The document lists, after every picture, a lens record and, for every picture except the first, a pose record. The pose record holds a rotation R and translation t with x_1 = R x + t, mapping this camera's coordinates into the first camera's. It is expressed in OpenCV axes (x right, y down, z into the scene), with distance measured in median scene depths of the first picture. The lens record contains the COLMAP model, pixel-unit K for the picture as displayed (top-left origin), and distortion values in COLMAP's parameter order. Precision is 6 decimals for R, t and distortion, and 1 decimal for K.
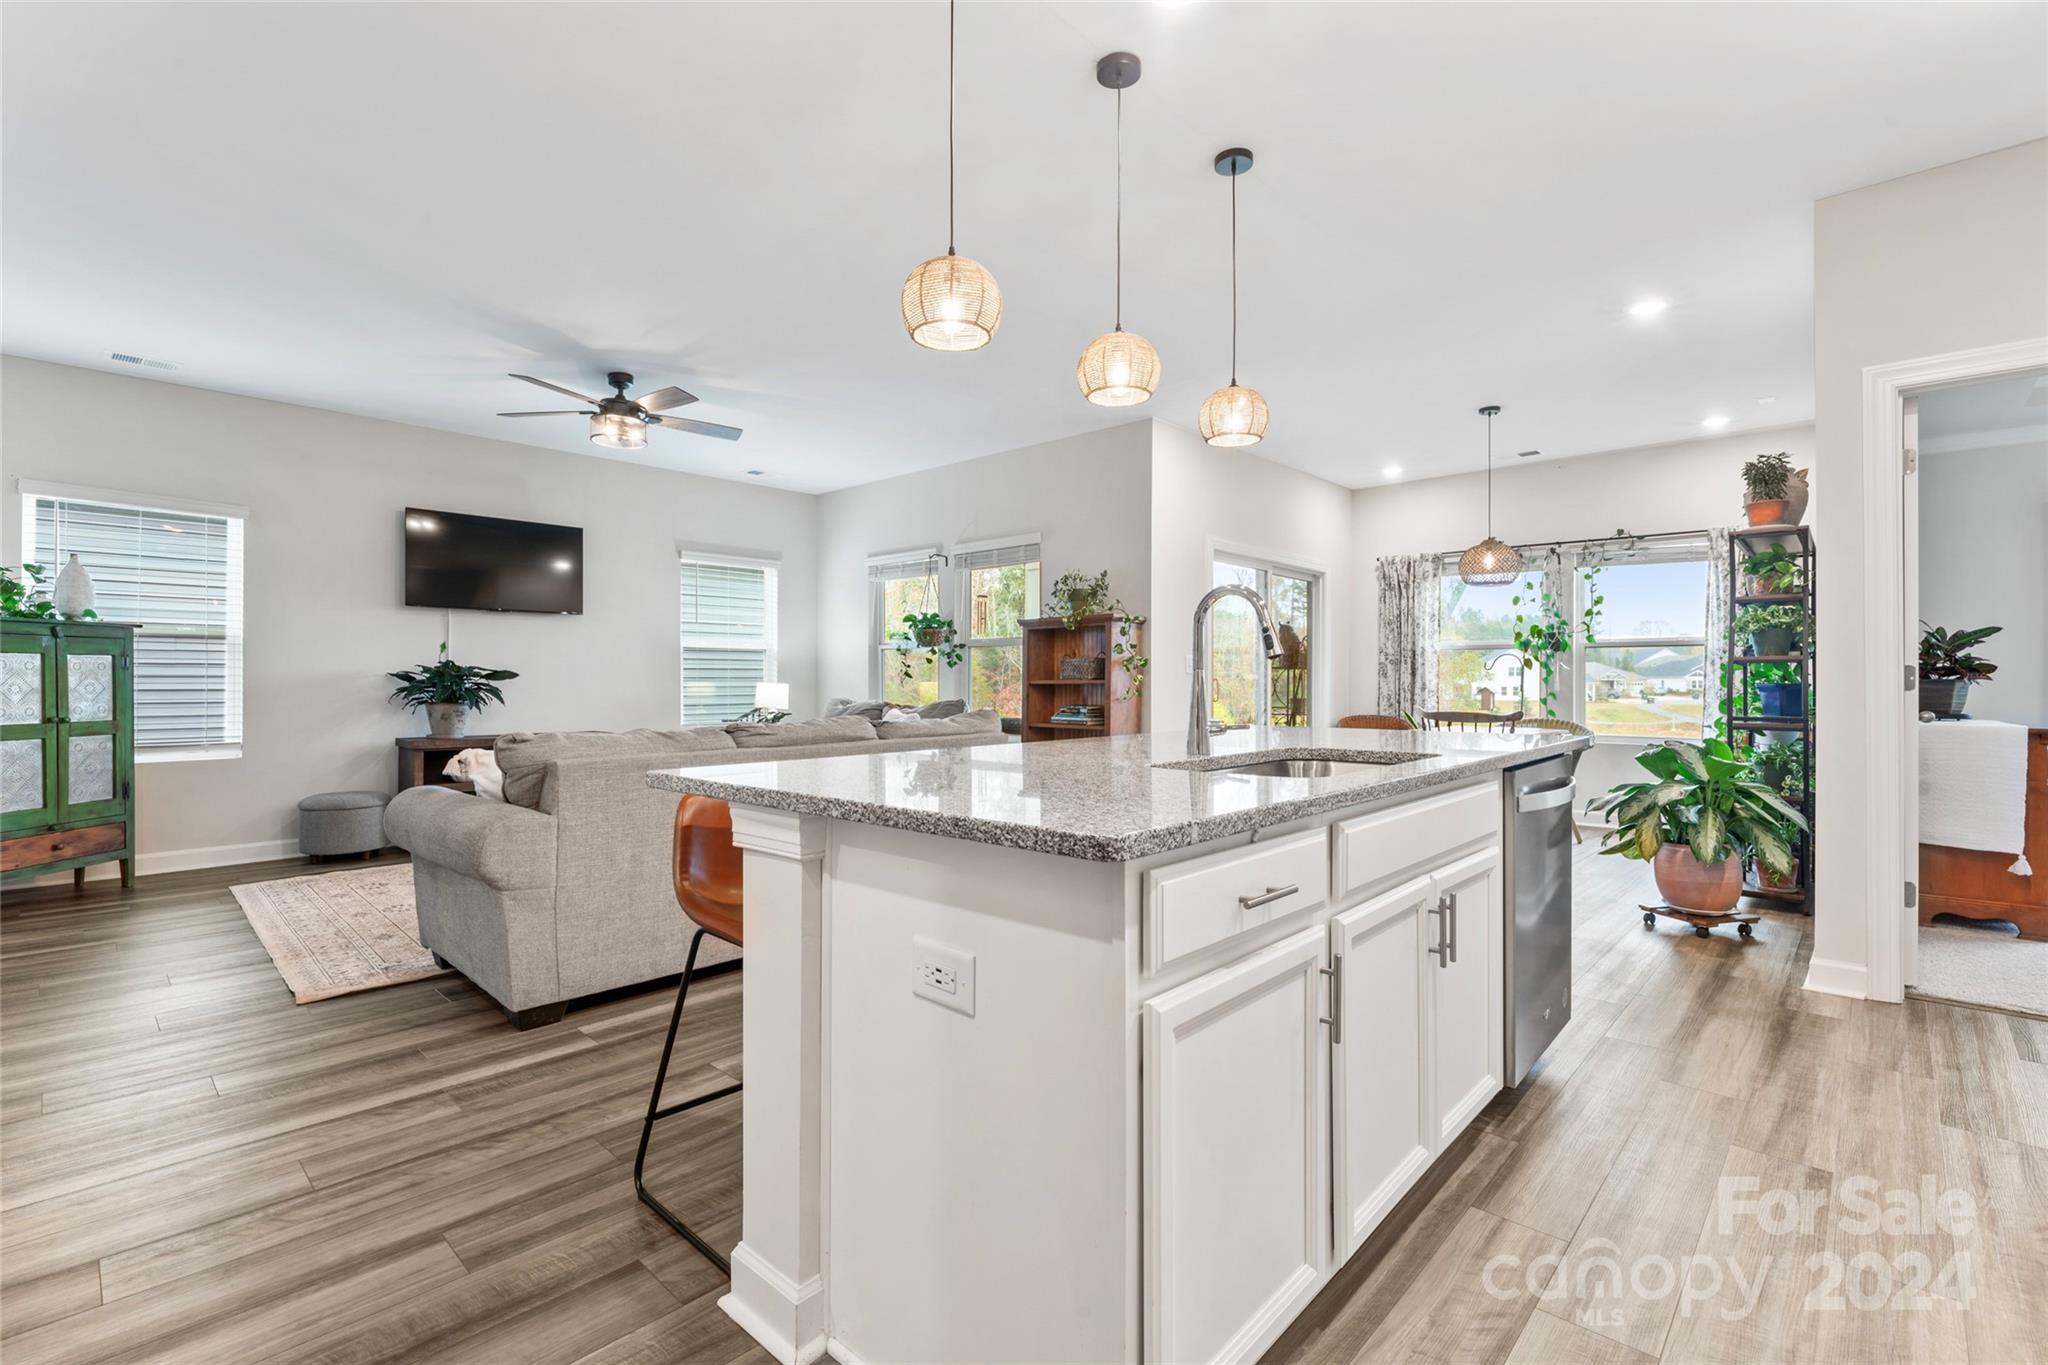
lens RADIAL K [[912.2, 0, 1022.4], [0, 912.2, 675.1], [0, 0, 1]] dist [-0.002607, -0.000362]
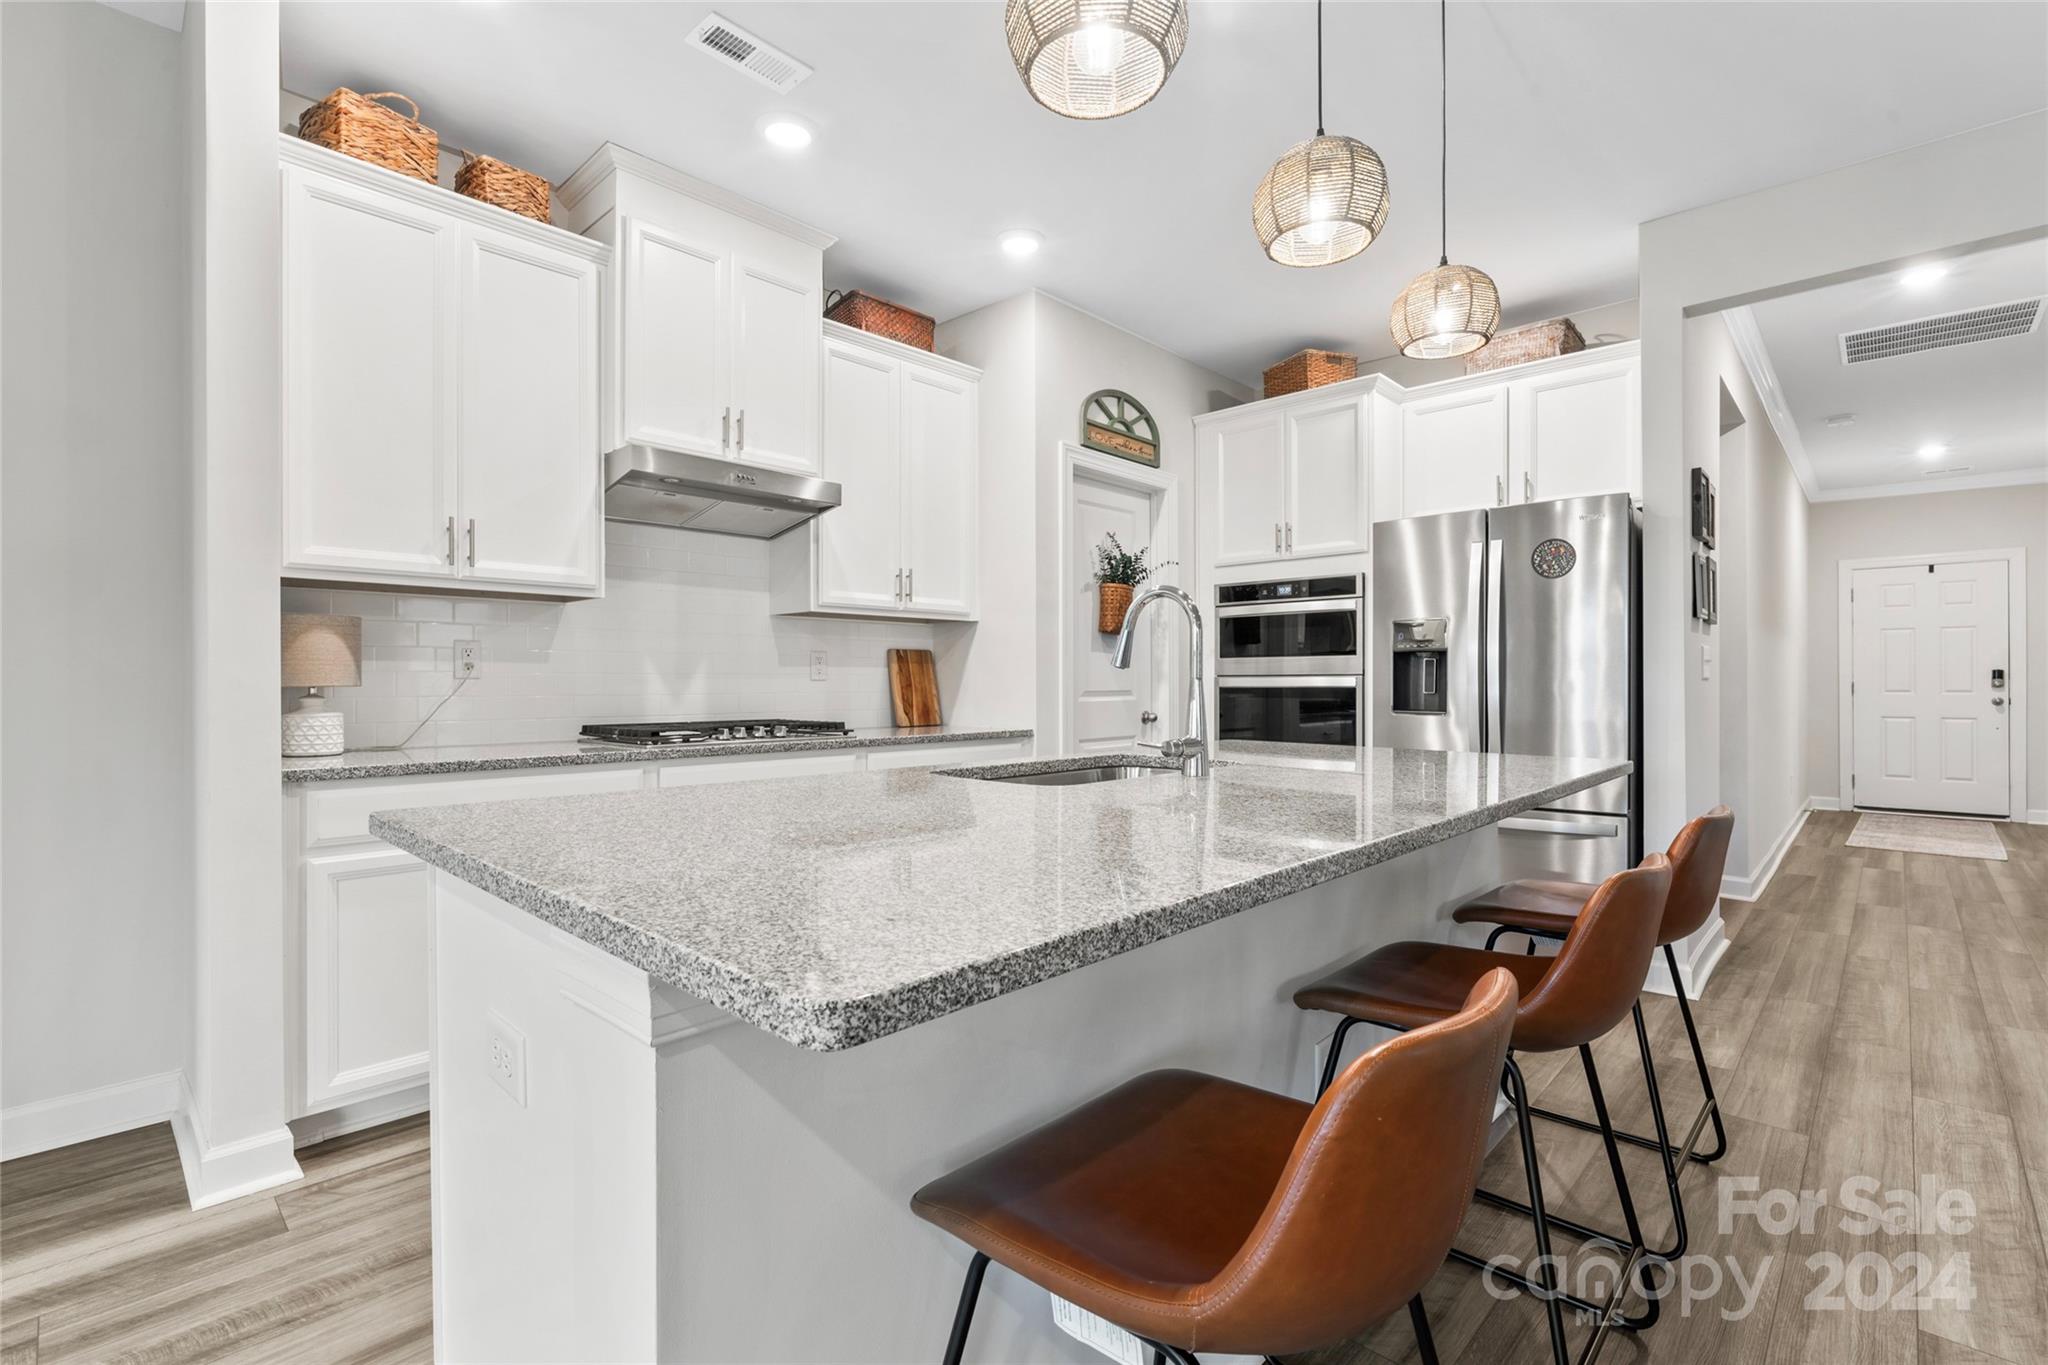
lens RADIAL K [[918.0, 0, 1017.2], [0, 918.0, 679.9], [0, 0, 1]] dist [-0.001969, -0.000442]
pose [[-0.999969, -0.000635, 0.007813, 0.139179], [-0.000694, 0.999971, -0.007521, 0.001072], [-0.007808, -0.007526, -0.999941, 0.732339]]
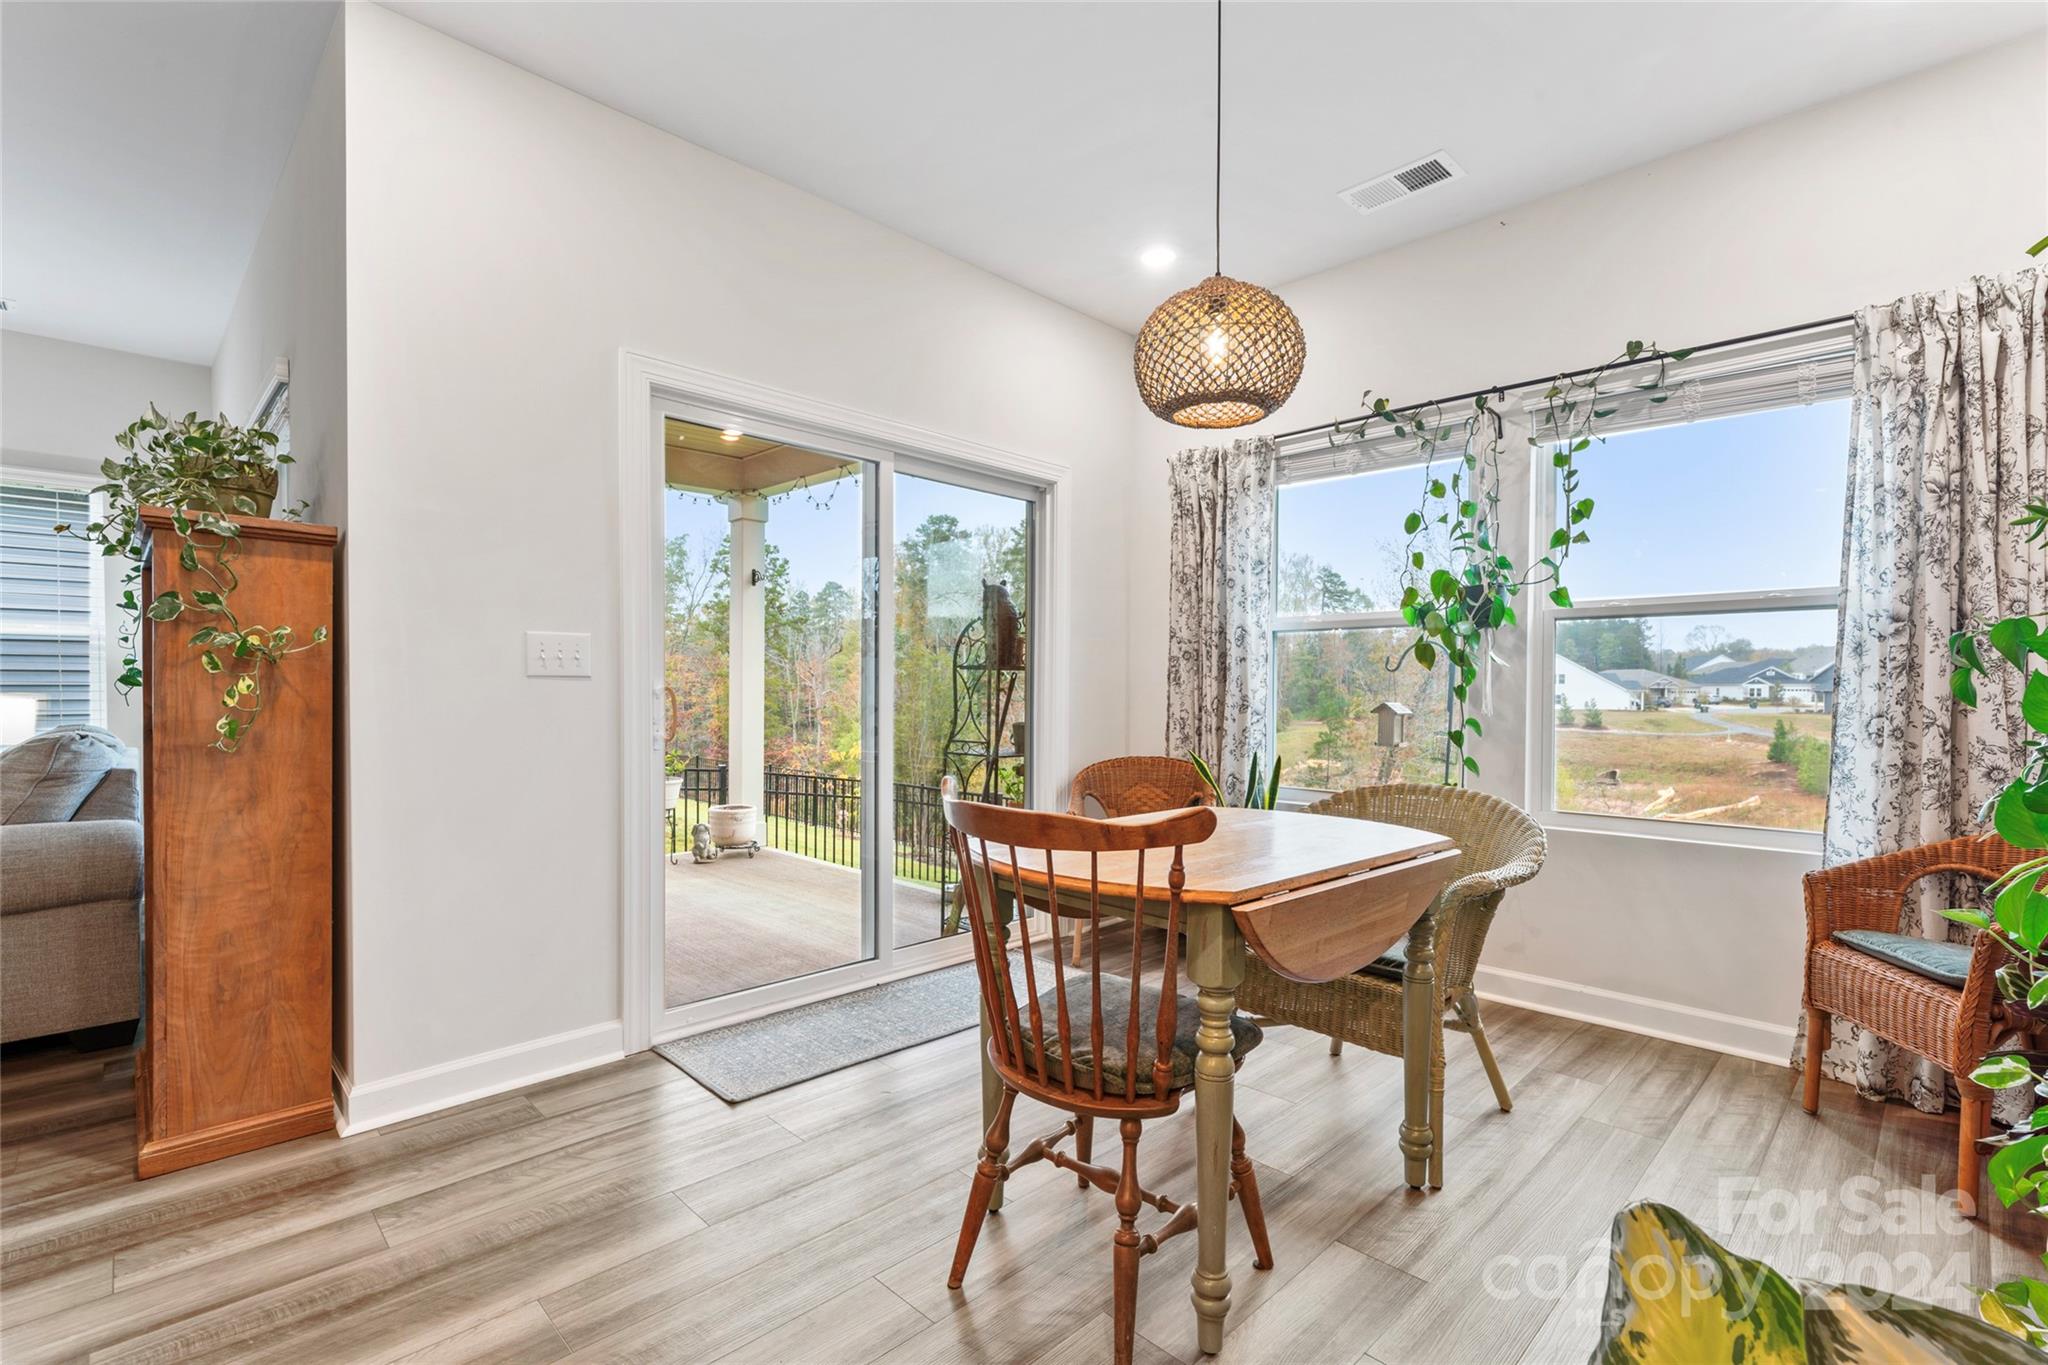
lens RADIAL K [[920.7, 0, 1018.4], [0, 920.7, 698.7], [0, 0, 1]] dist [0.001167, 0.000199]
pose [[0.999434, -0.000492, -0.033642, 0.460727], [0.001128, 0.999821, 0.018902, 0.000268], [0.033627, -0.018929, 0.999255, 0.668803]]
